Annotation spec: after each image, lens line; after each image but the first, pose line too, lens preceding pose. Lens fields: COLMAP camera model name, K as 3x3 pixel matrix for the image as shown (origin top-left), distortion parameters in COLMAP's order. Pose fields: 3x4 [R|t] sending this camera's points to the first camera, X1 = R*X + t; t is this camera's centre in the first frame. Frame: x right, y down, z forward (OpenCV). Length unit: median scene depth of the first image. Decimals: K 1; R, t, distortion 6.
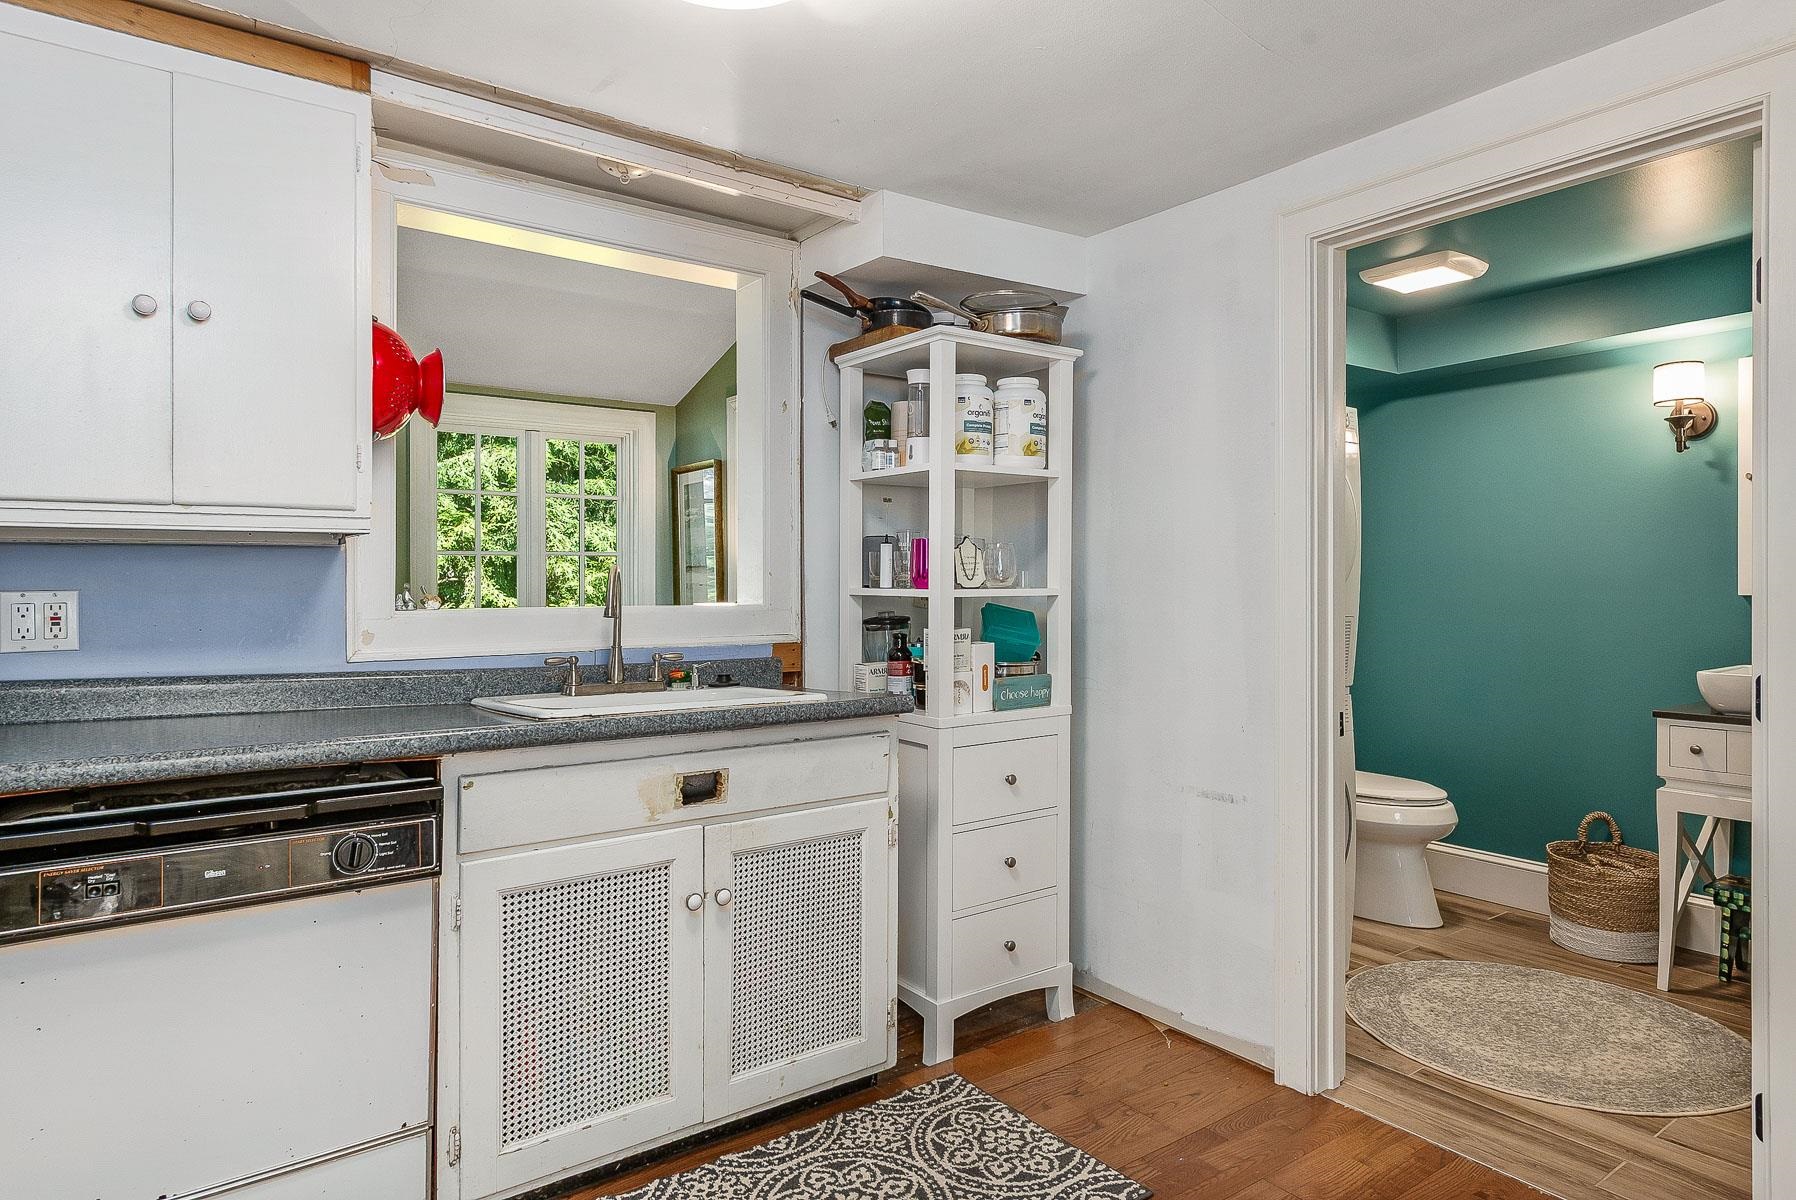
lens RADIAL K [[1045.0, 0, 890.9], [0, 1045.0, 575.9], [0, 0, 1]] dist [0.005698, -0.002680]
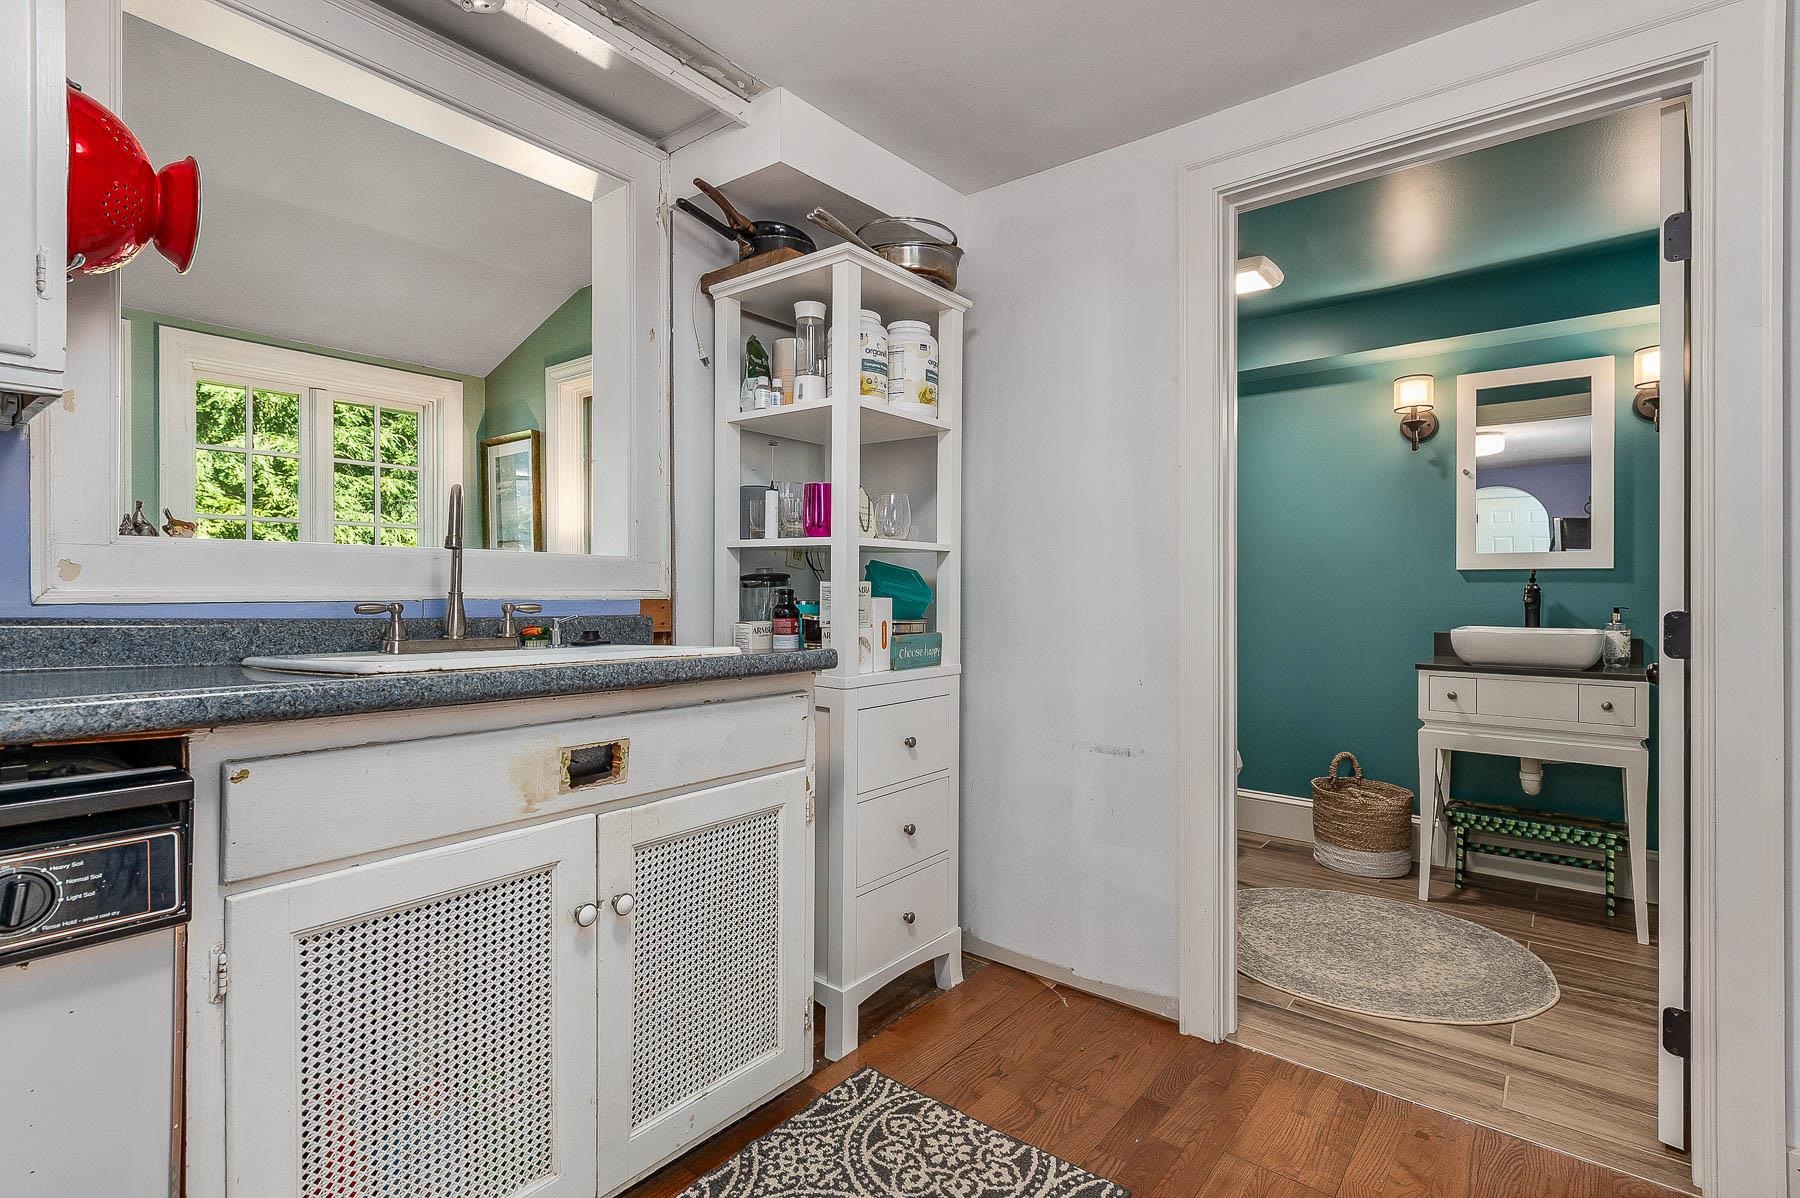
lens RADIAL K [[856.9, 0, 891.4], [0, 856.9, 598.6], [0, 0, 1]] dist [-0.001051, 0.000170]
pose [[0.964309, 0.006754, 0.264694, -0.104863], [-0.011801, 0.999778, 0.017483, 0.051248], [-0.264517, -0.019982, 0.964174, 0.258490]]
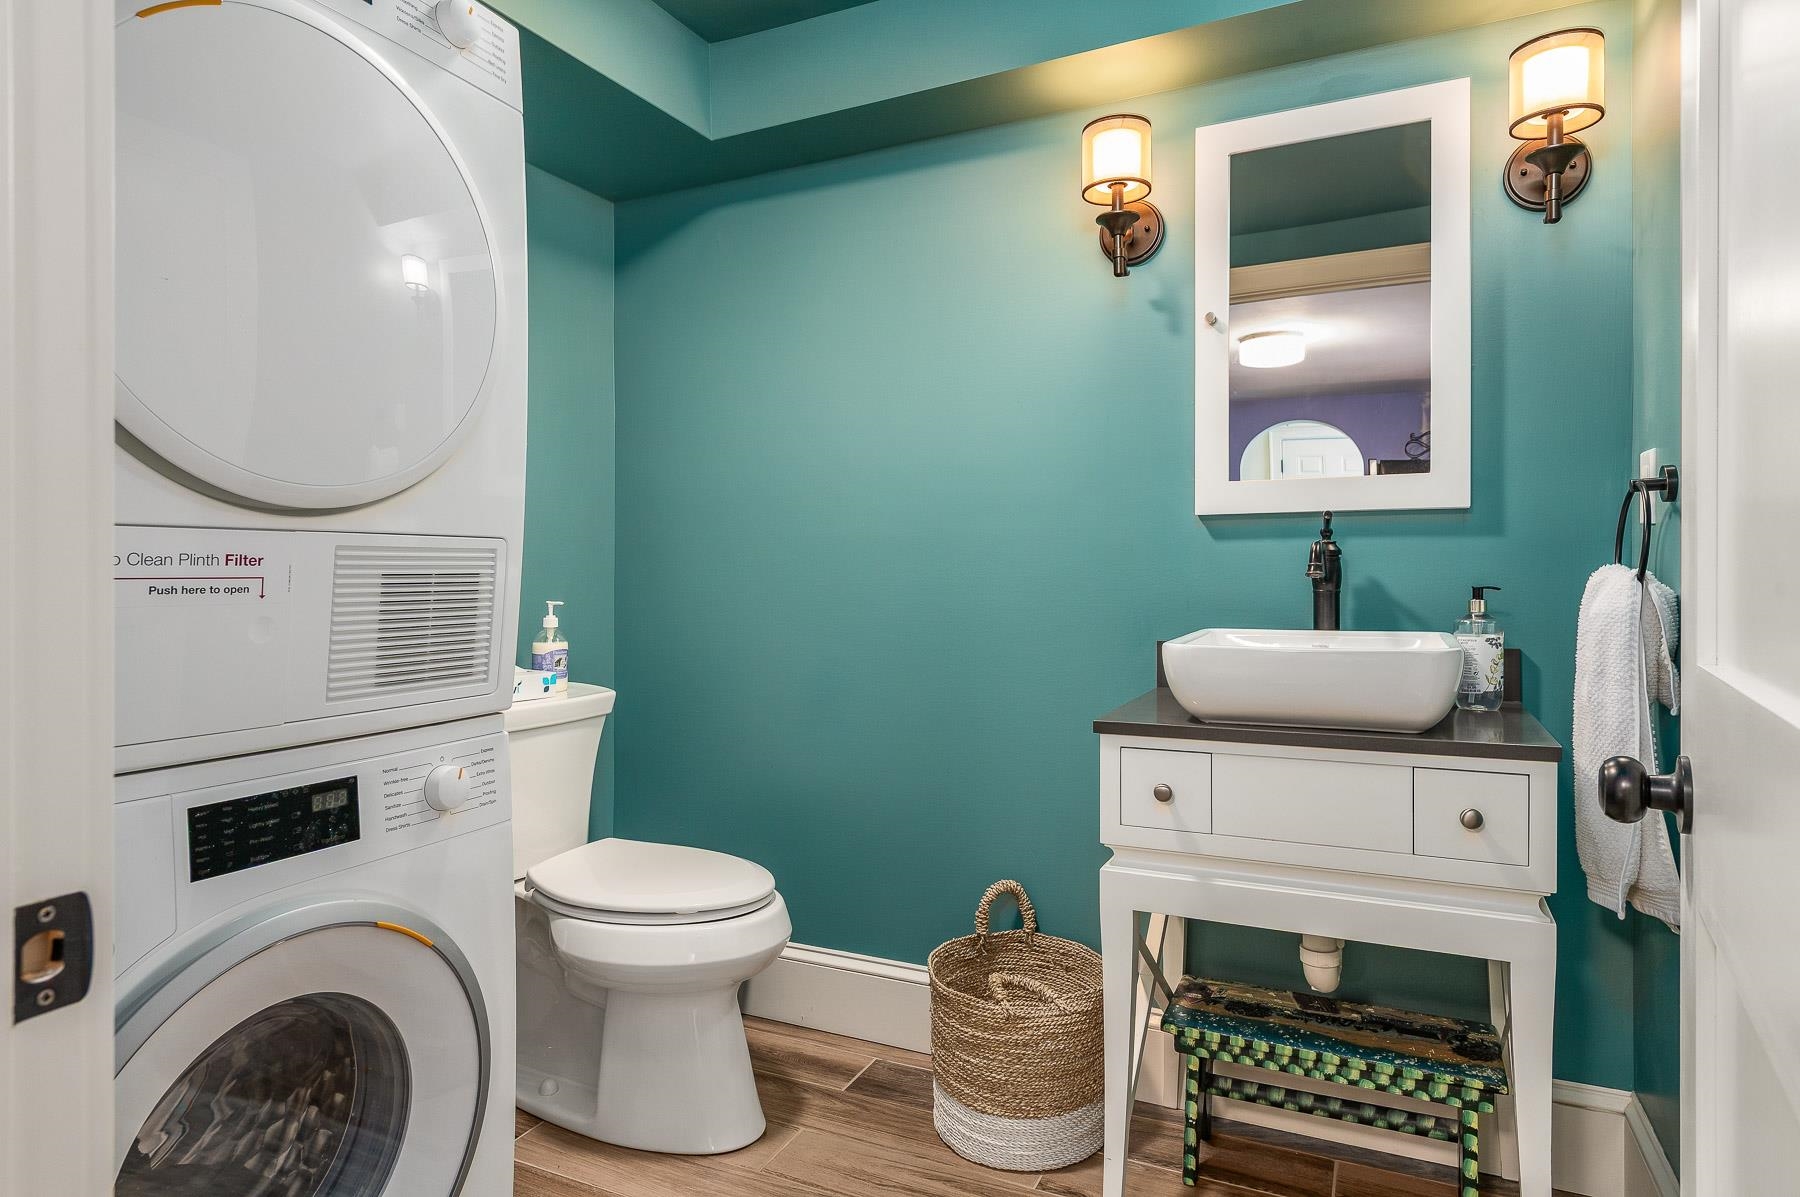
lens RADIAL K [[1047.3, 0, 894.4], [0, 1047.3, 610.3], [0, 0, 1]] dist [0.005698, -0.002680]
pose [[0.877182, -0.025467, 0.479483, 0.435121], [0.002357, 0.998809, 0.048738, 0.052971], [-0.480153, -0.041622, 0.876197, 0.660099]]
